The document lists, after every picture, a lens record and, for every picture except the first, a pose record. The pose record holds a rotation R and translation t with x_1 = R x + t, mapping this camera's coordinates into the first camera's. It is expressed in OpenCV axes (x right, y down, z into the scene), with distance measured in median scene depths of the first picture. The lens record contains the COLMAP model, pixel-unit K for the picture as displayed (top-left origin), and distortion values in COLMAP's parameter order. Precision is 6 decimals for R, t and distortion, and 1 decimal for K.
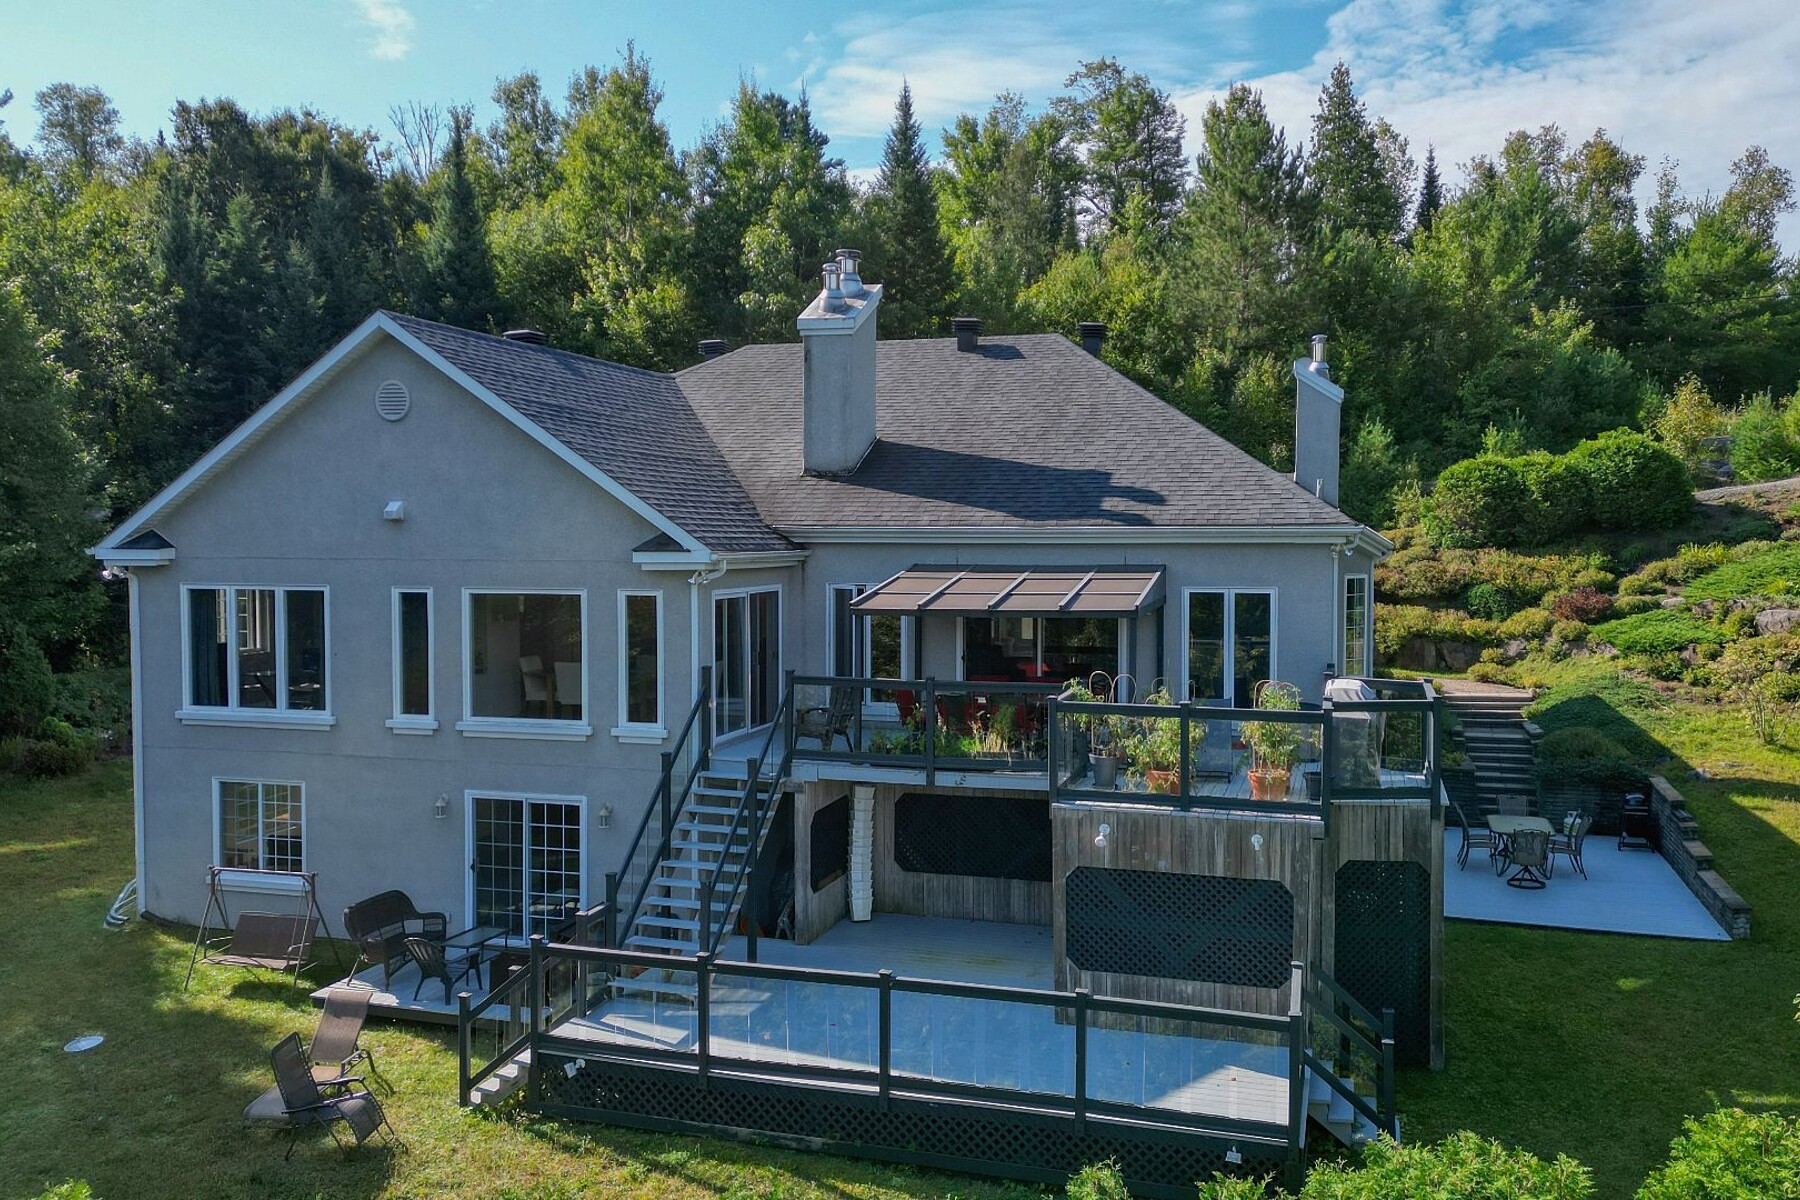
lens RADIAL K [[1493.3, 0, 897.6], [0, 1493.3, 593.7], [0, 0, 1]] dist [0.090277, -0.086411]
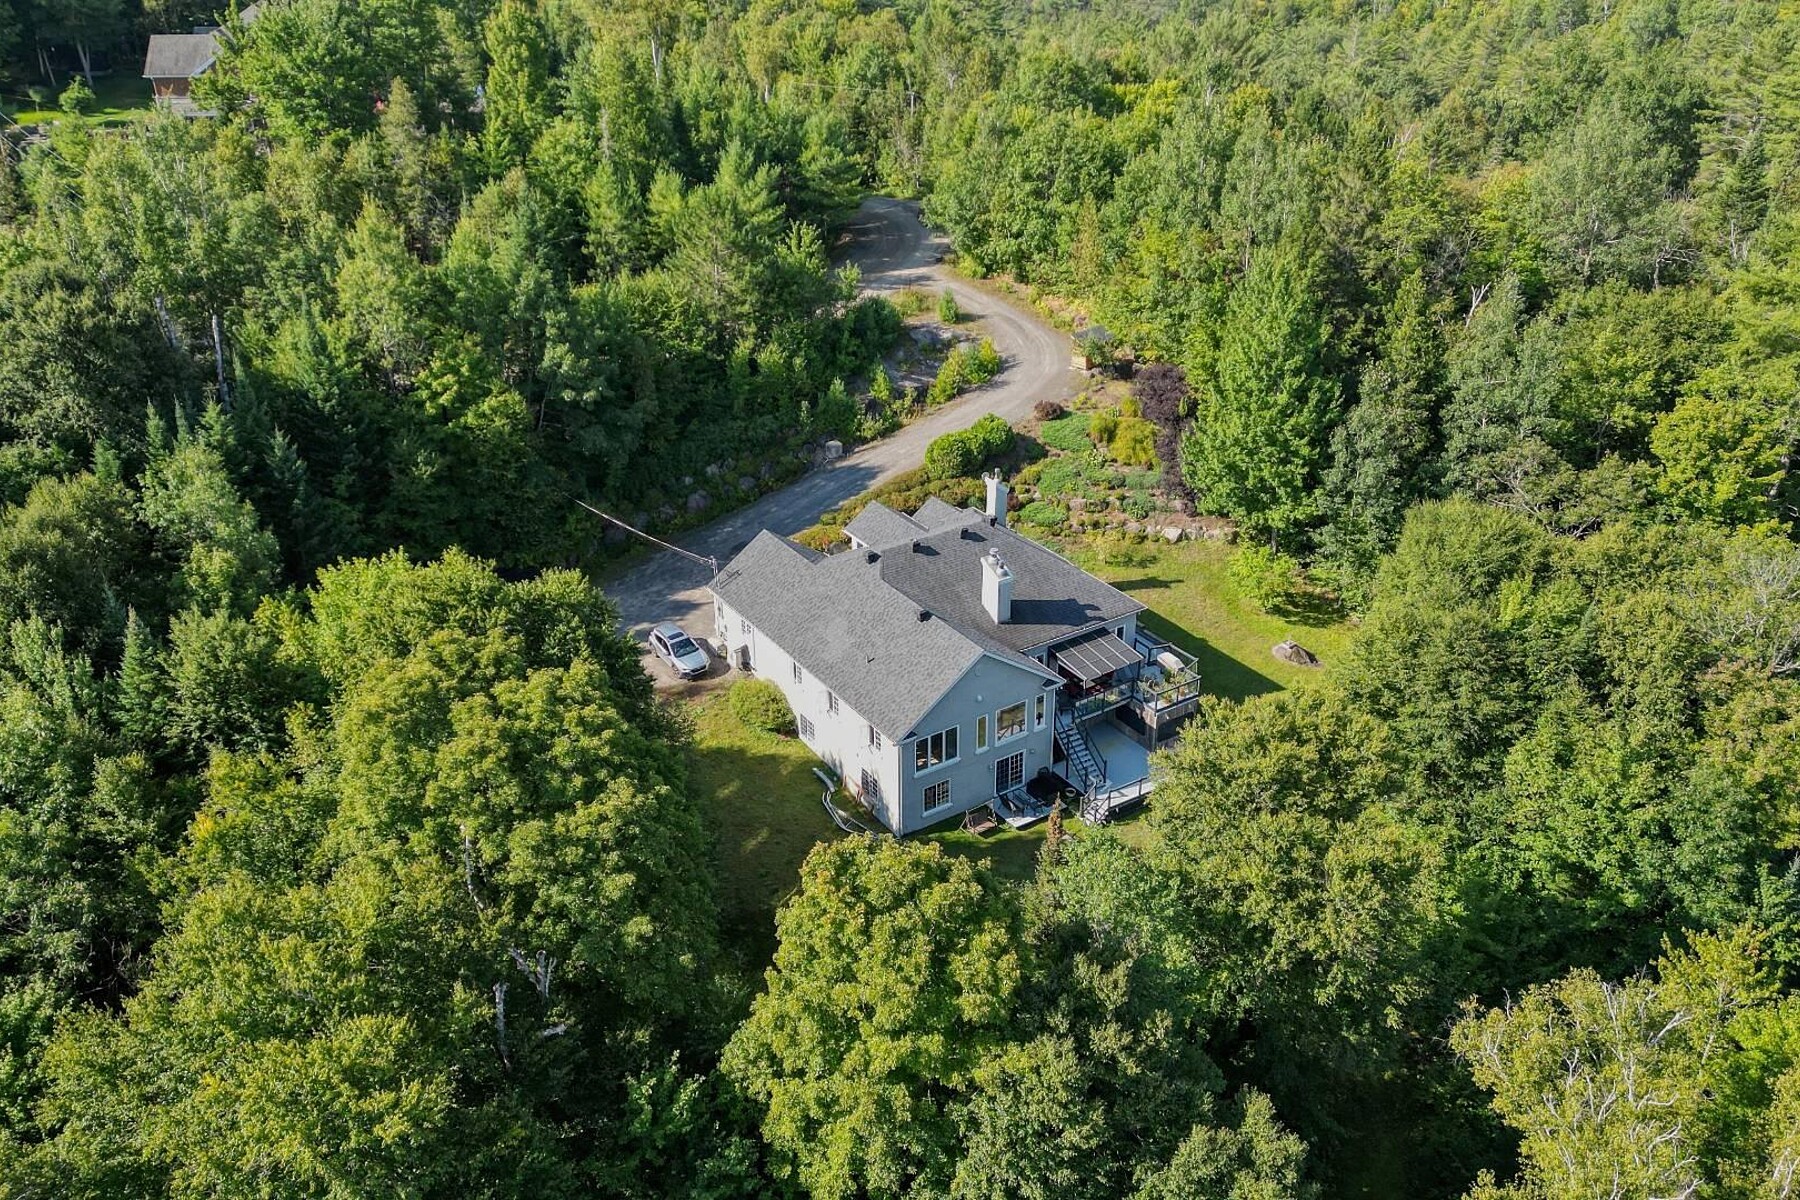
lens RADIAL K [[1481.8, 0, 900.0], [0, 1481.8, 600.0], [0, 0, 1]] dist [0.202764, -0.412071]
pose [[0.633747, -0.362741, 0.683216, -2.570943], [0.041232, 0.897817, 0.438434, -1.674097], [-0.772441, -0.249686, 0.583945, -0.727967]]
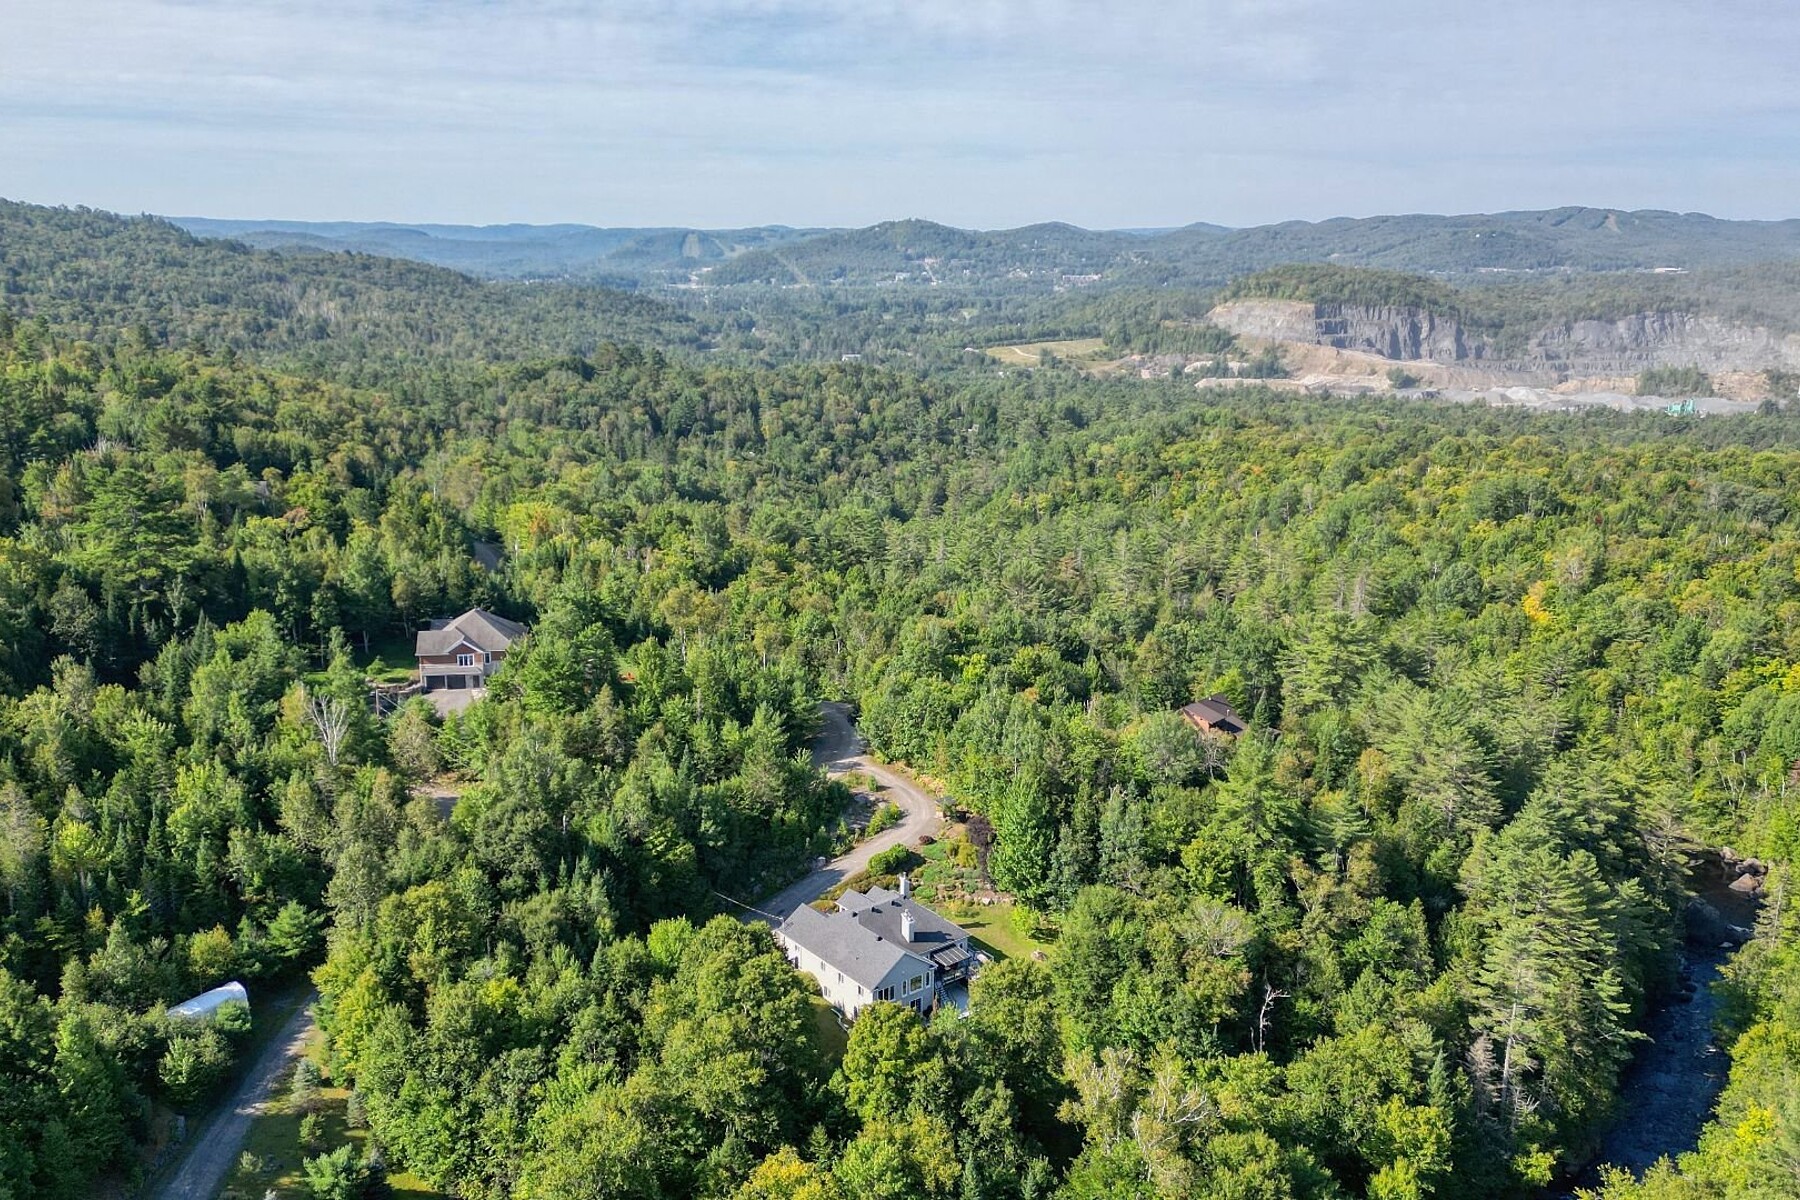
lens RADIAL K [[1491.5, 0, 897.7], [0, 1491.5, 593.6], [0, 0, 1]] dist [0.110589, -0.121224]
pose [[0.564794, -0.189039, 0.803288, -6.393939], [0.025898, 0.976990, 0.211708, -3.725941], [-0.824826, -0.098768, 0.556693, -3.257560]]
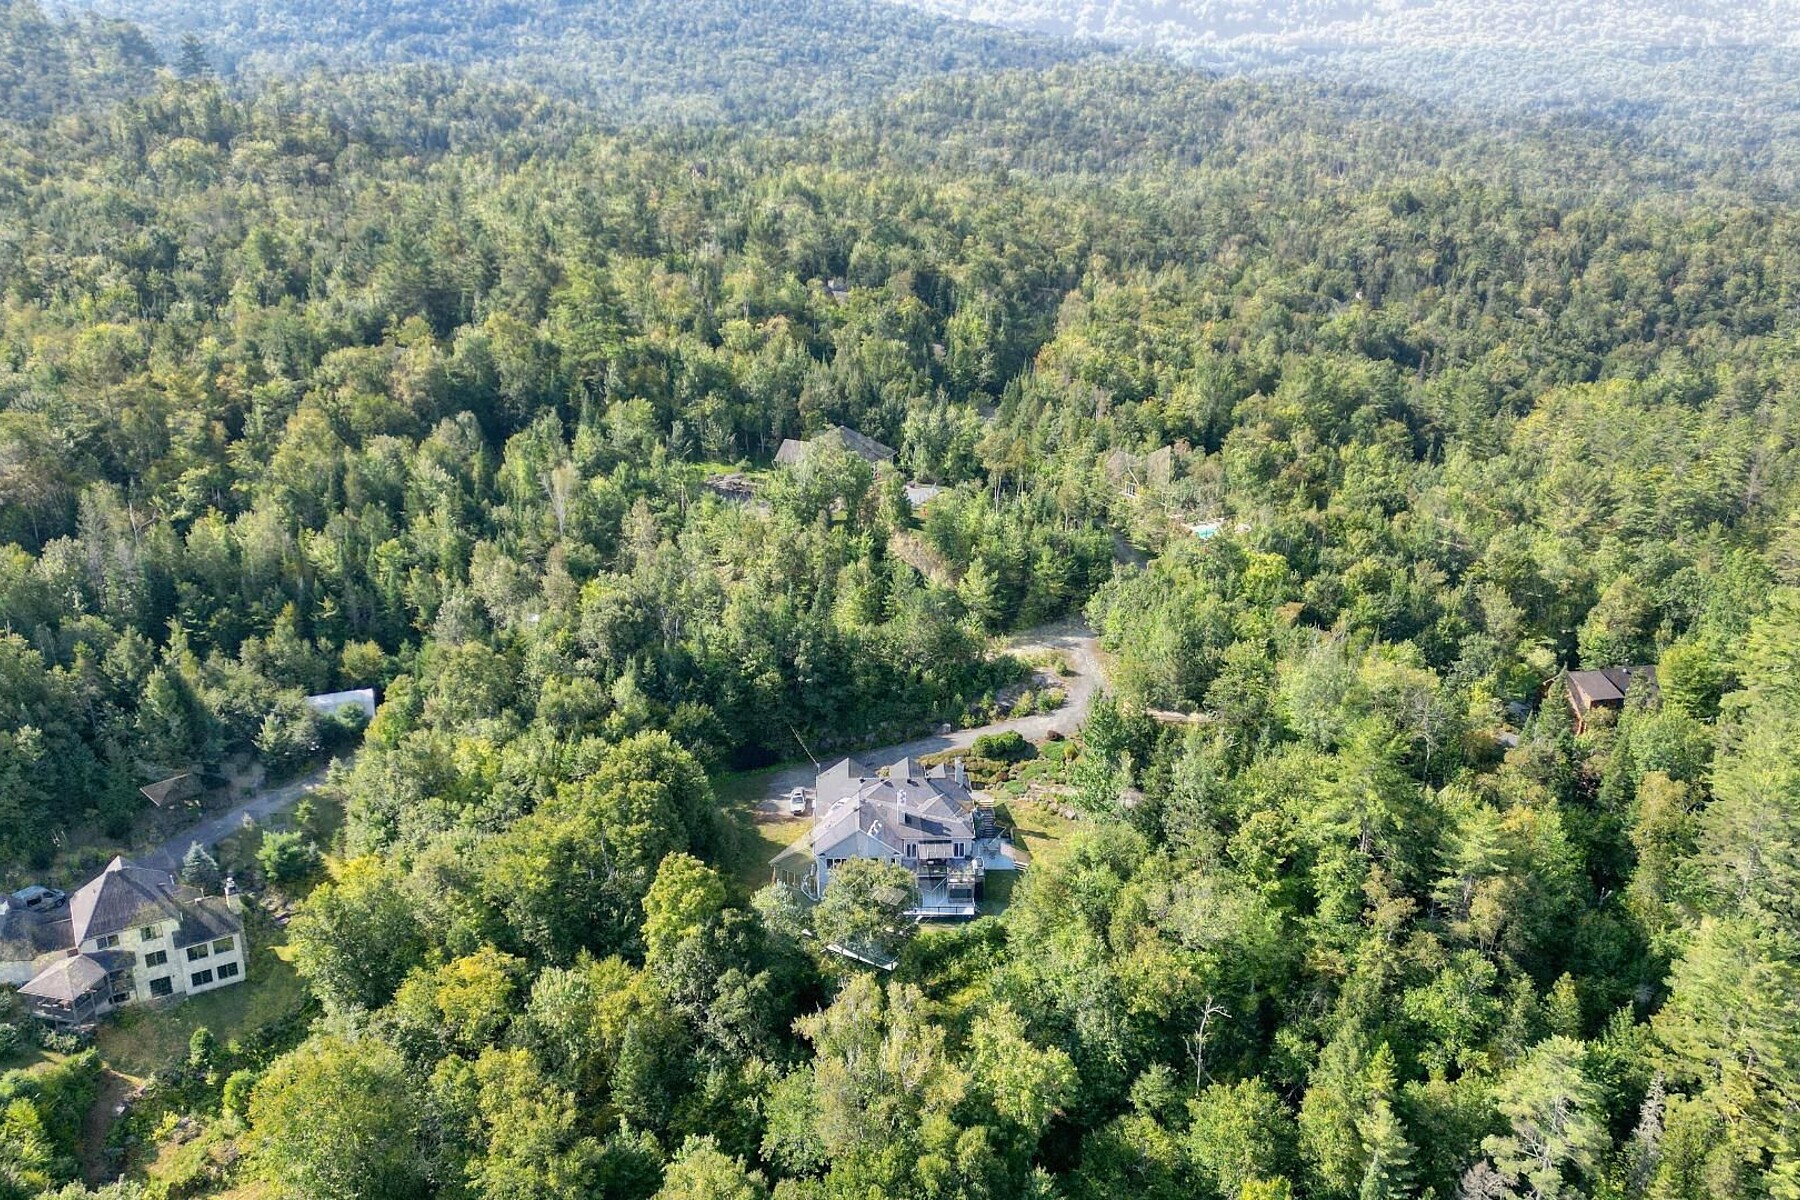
lens RADIAL K [[1491.5, 0, 897.7], [0, 1491.5, 593.6], [0, 0, 1]] dist [0.110589, -0.121224]
pose [[0.944629, -0.108218, 0.309782, -2.350352], [0.010470, 0.953513, 0.301169, -3.568458], [-0.327973, -0.281250, 0.901849, -5.552401]]
